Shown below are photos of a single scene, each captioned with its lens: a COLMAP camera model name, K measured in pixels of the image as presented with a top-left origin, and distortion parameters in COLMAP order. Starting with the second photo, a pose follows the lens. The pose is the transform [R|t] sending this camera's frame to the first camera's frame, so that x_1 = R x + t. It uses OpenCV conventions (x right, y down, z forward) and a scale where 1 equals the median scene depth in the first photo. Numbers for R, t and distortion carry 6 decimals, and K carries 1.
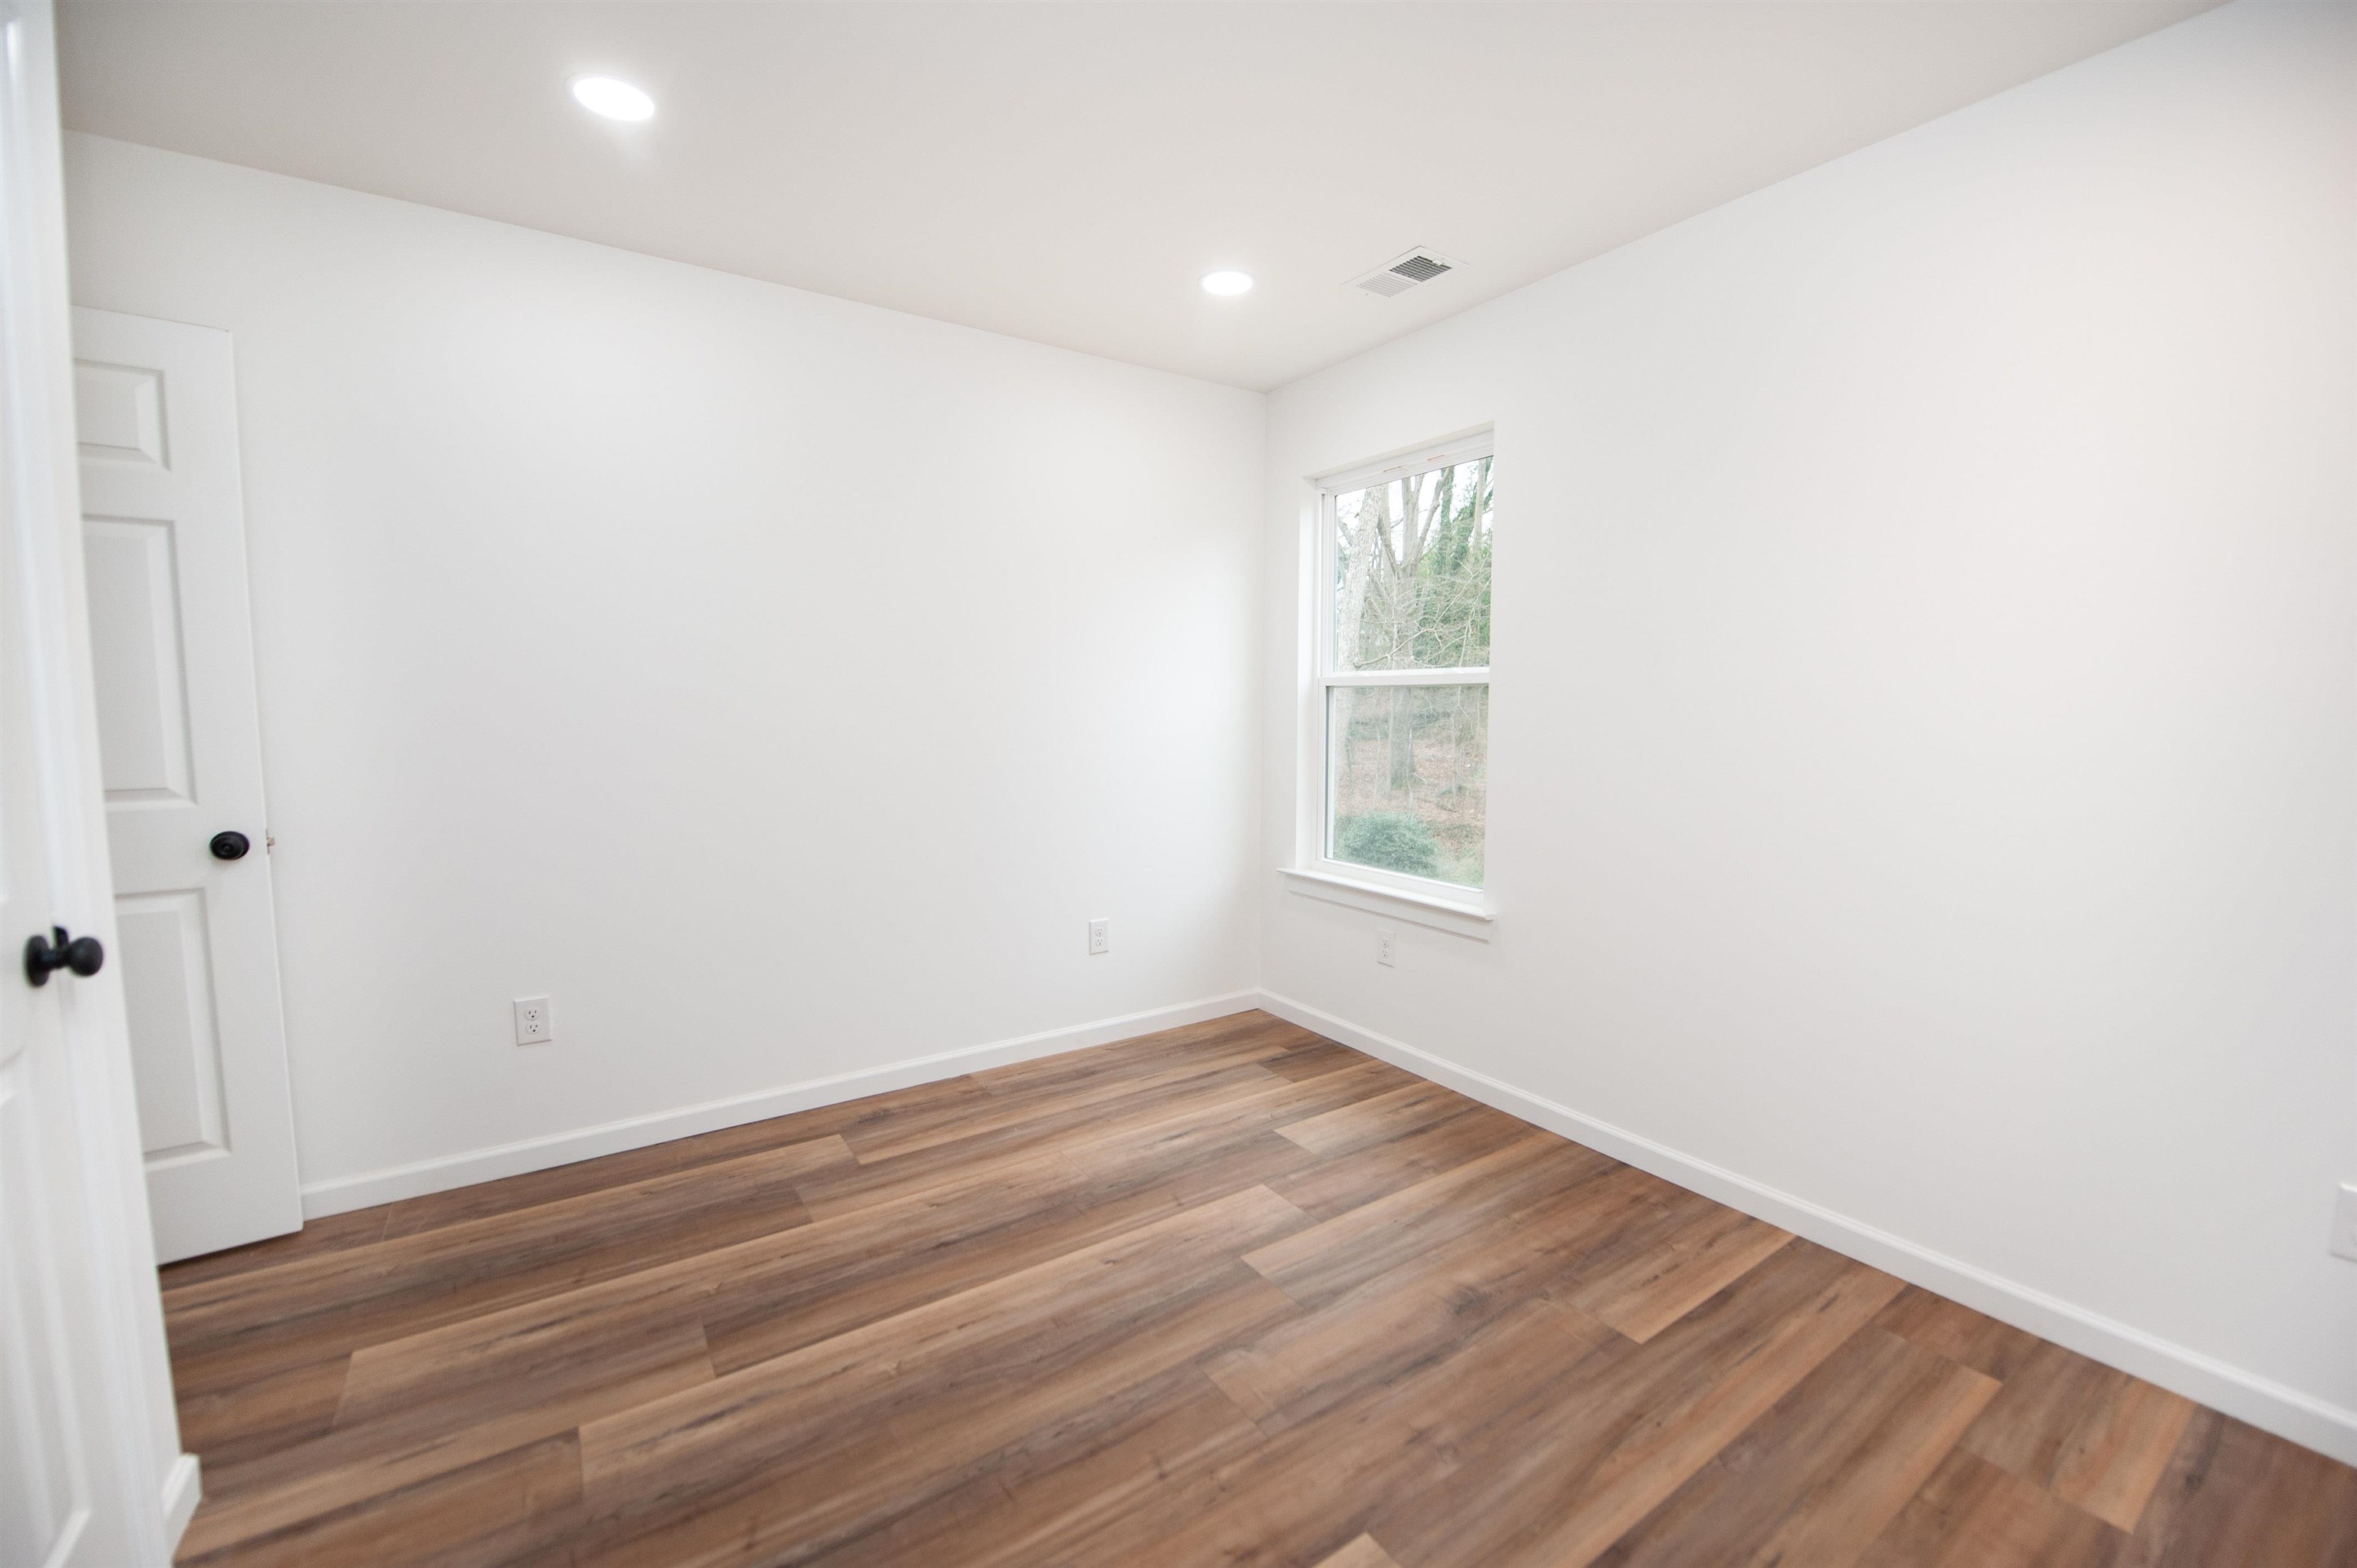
lens RADIAL K [[952.7, 0, 1186.9], [0, 952.7, 784.6], [0, 0, 1]] dist [-0.014691, -0.003065]
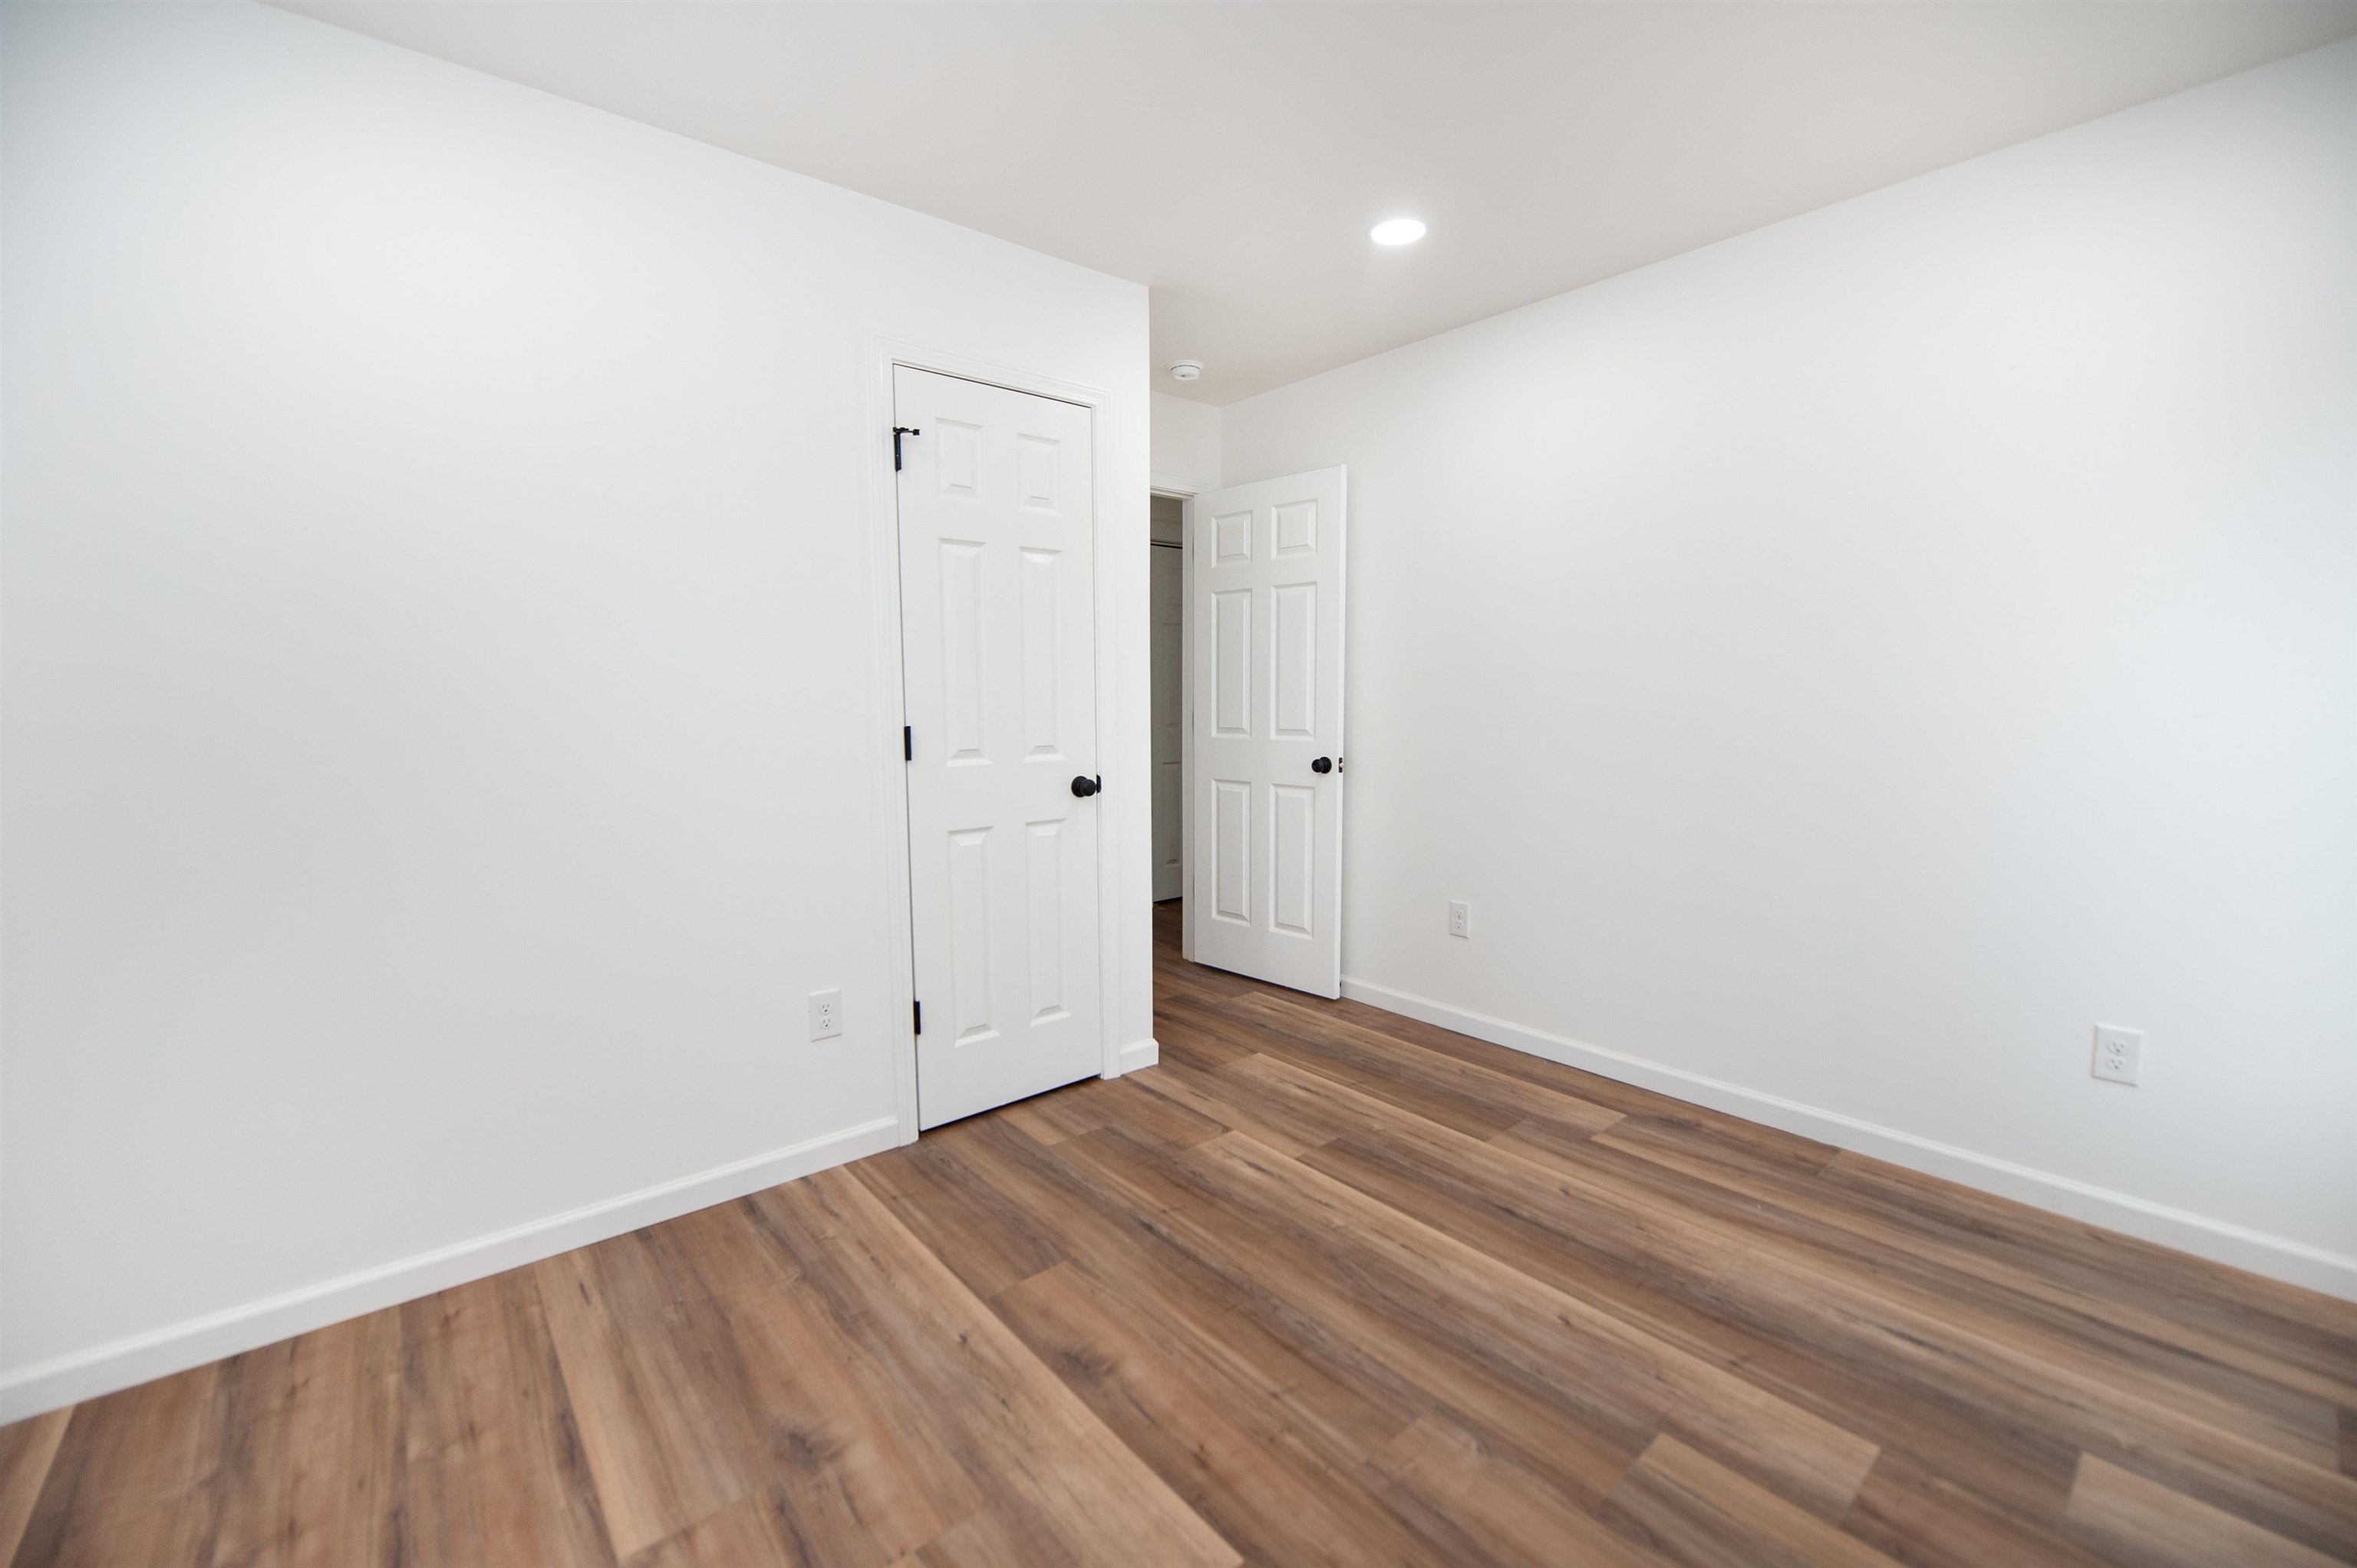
lens RADIAL K [[952.7, 0, 1173.7], [0, 952.7, 792.0], [0, 0, 1]] dist [-0.014691, -0.003065]
pose [[0.098467, 0.100454, -0.990057, 0.764181], [-0.078174, 0.992598, 0.092937, -0.030152], [0.992065, 0.068245, 0.105591, 0.580138]]
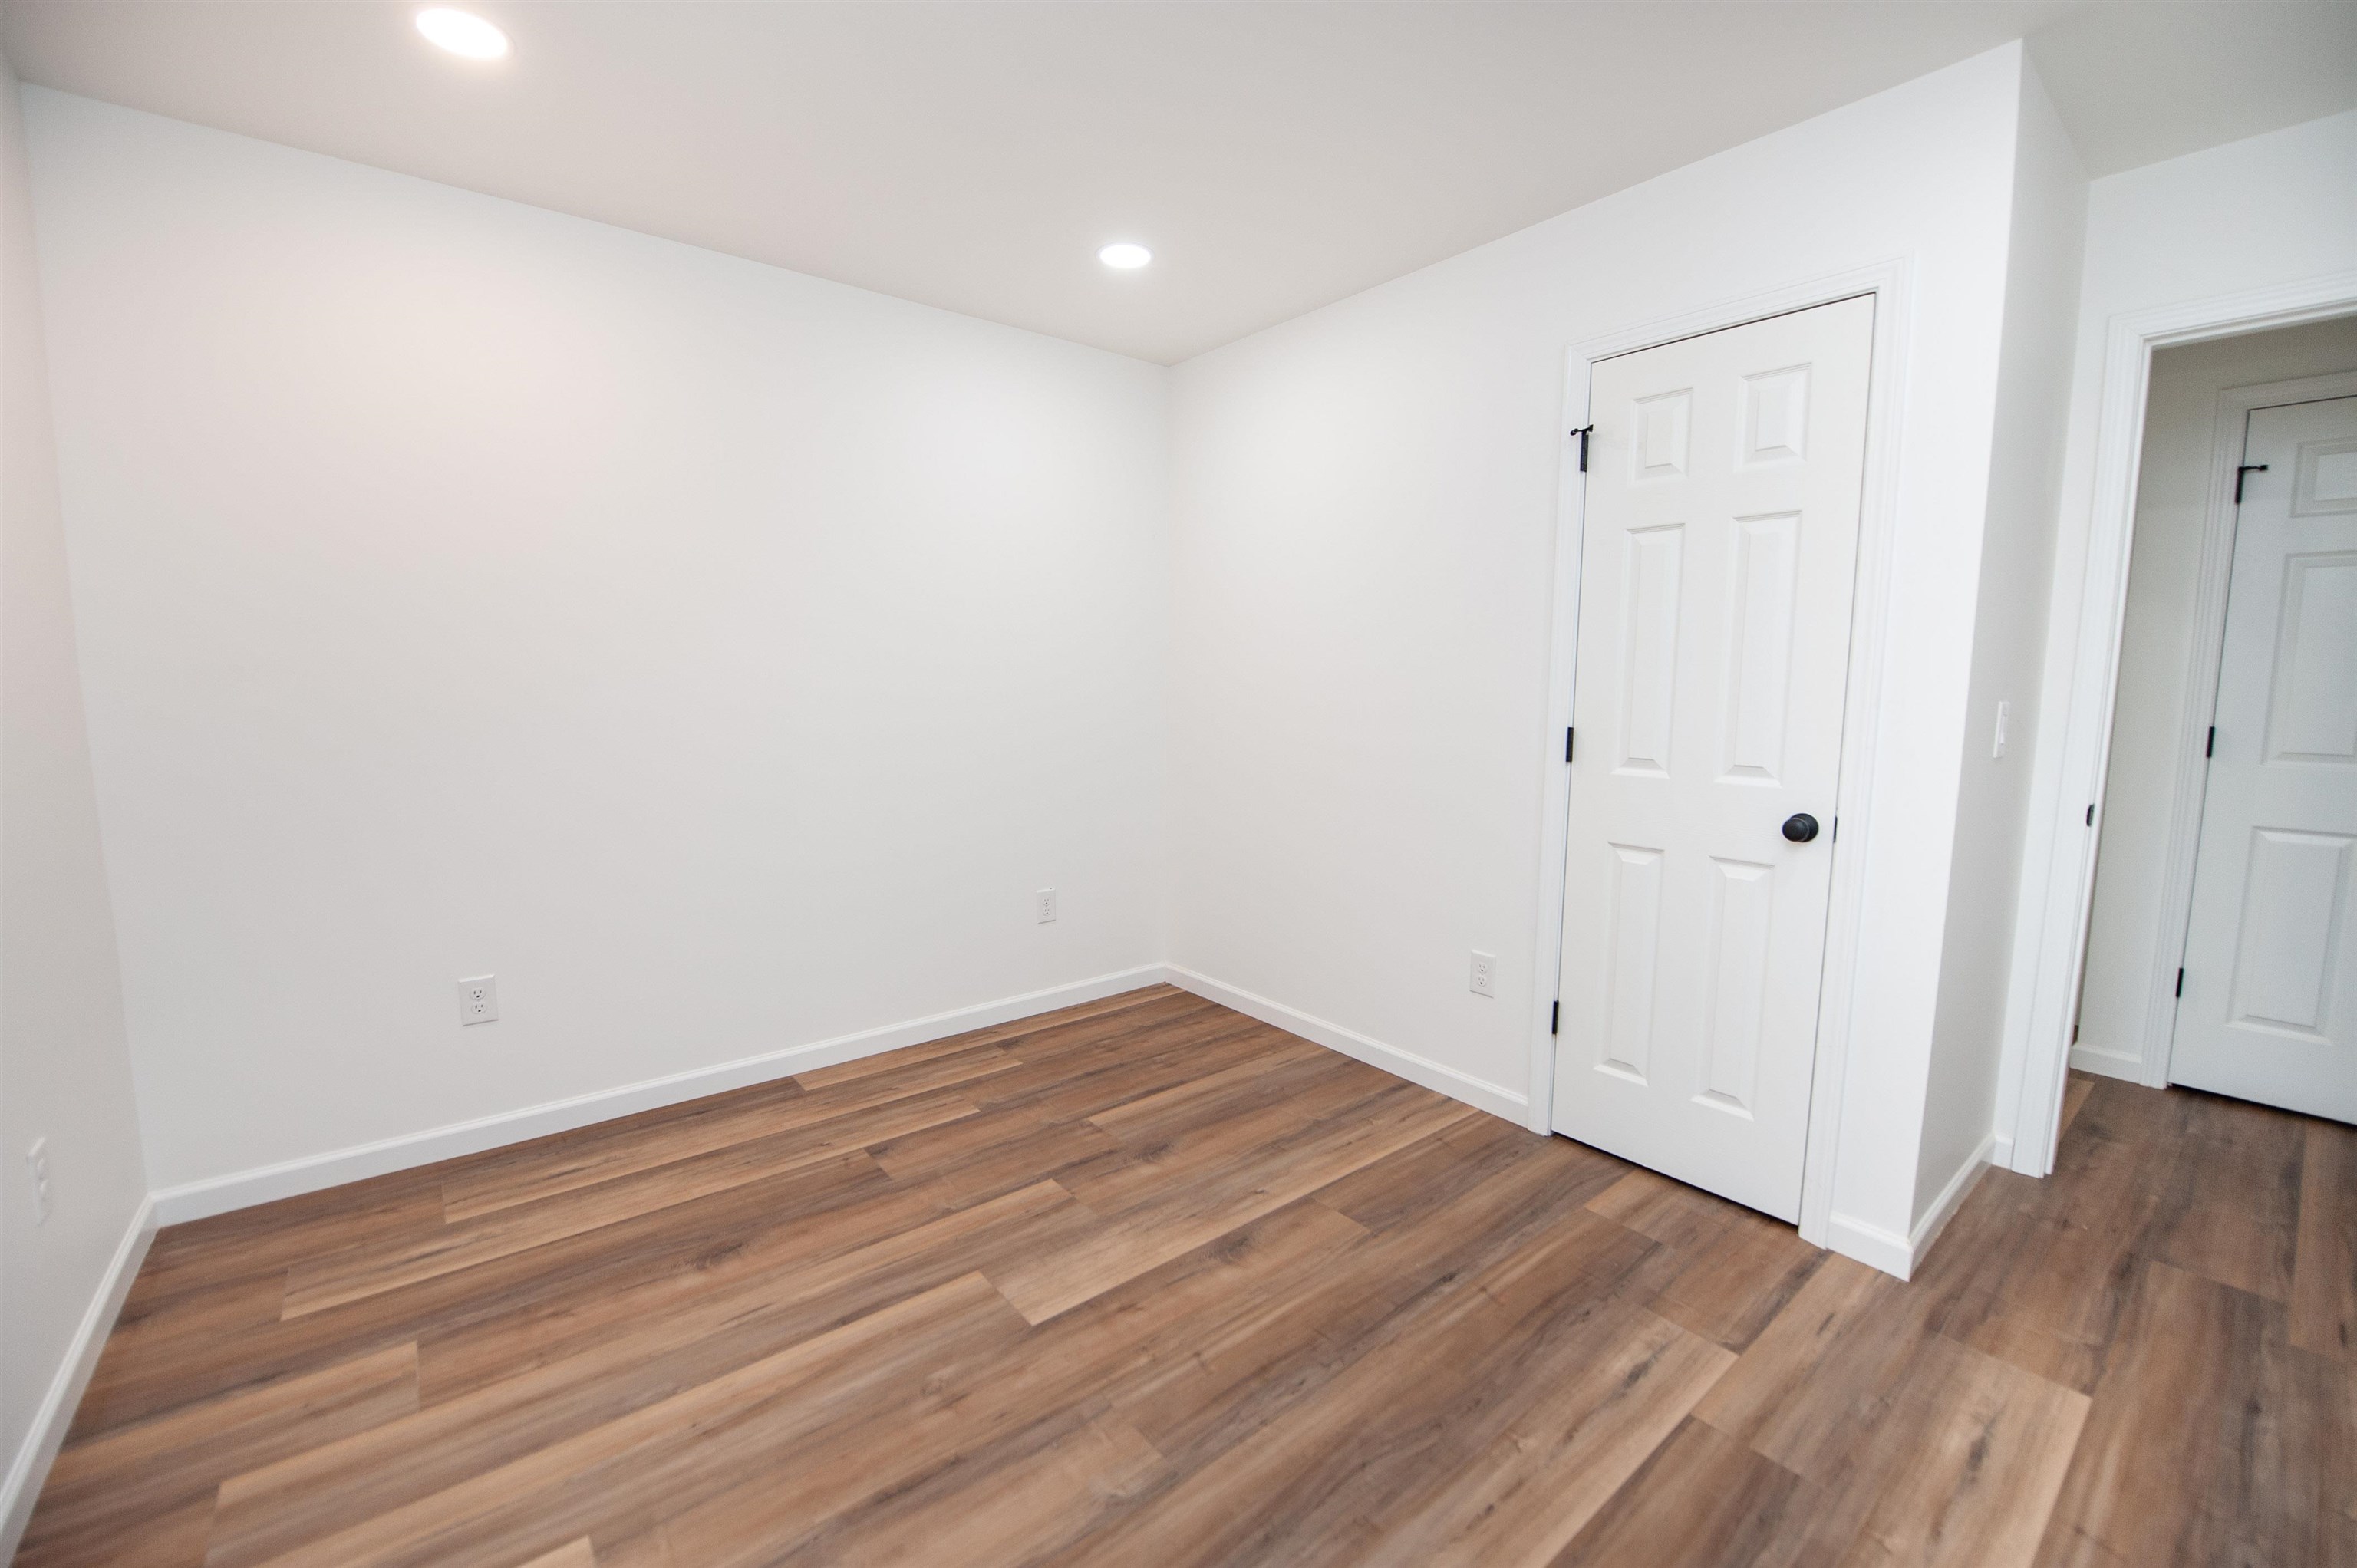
lens RADIAL K [[952.7, 0, 1195.7], [0, 952.7, 797.1], [0, 0, 1]] dist [-0.014691, -0.003065]
pose [[-0.995383, 0.002415, -0.095956, 0.067804], [-0.017733, 0.977849, 0.208560, -0.138381], [0.094334, 0.209298, -0.973291, 1.583169]]
